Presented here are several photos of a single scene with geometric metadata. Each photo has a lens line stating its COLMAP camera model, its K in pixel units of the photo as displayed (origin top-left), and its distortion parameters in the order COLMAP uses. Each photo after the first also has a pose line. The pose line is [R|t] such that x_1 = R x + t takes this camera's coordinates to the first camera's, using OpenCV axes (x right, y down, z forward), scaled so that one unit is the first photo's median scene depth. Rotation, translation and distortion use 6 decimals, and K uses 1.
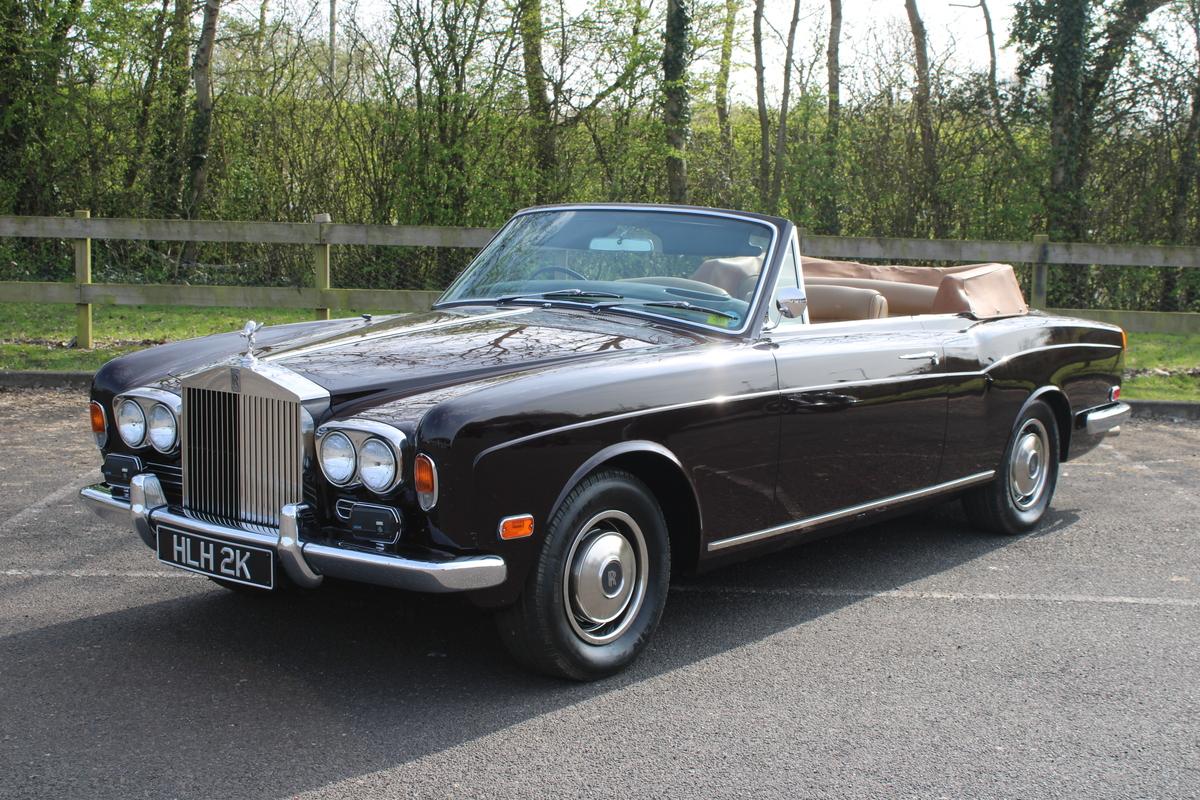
lens RADIAL K [[1972.7, 0, 600.0], [0, 1972.7, 400.0], [0, 0, 1]] dist [-0.025392, 0.245577]
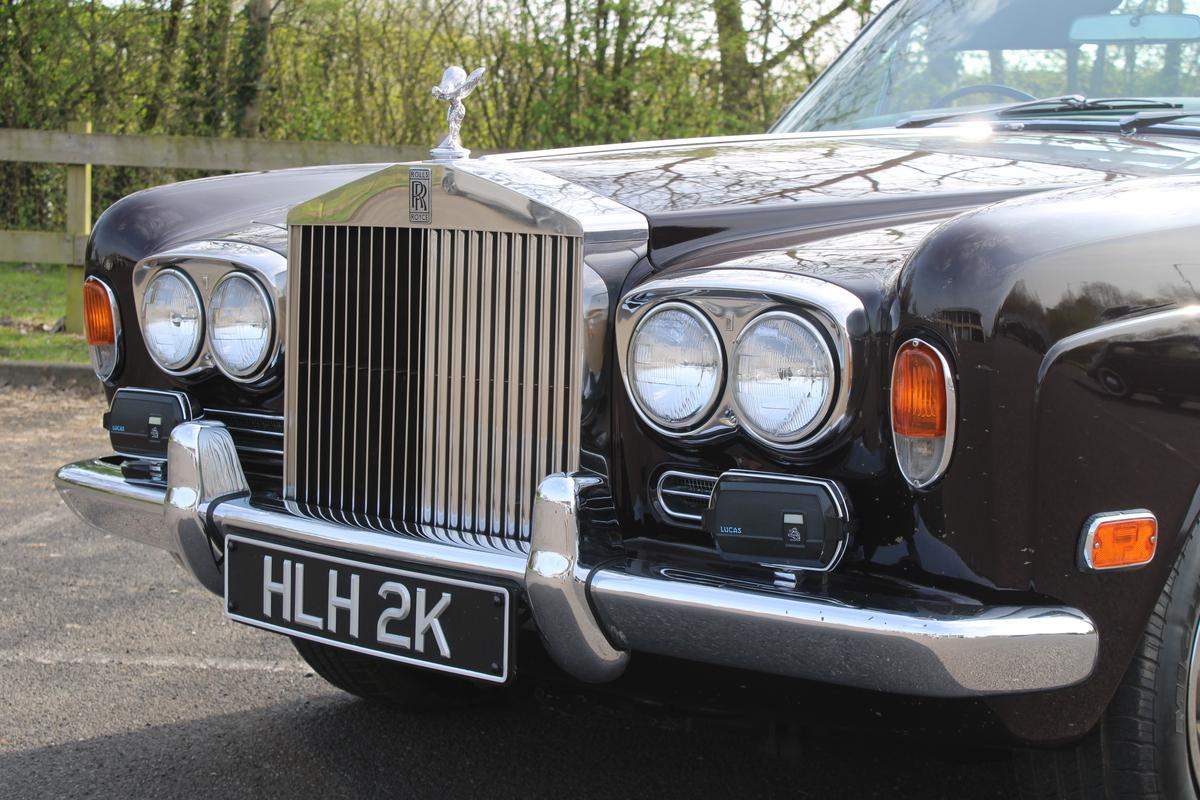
lens RADIAL K [[2371.9, 0, 600.0], [0, 2371.9, 400.0], [0, 0, 1]] dist [0.053869, 0.039634]
pose [[0.999015, 0.019485, -0.039864, -0.119850], [-0.021243, 0.998799, -0.044149, 0.054704], [0.038956, 0.044952, 0.998229, 0.468372]]
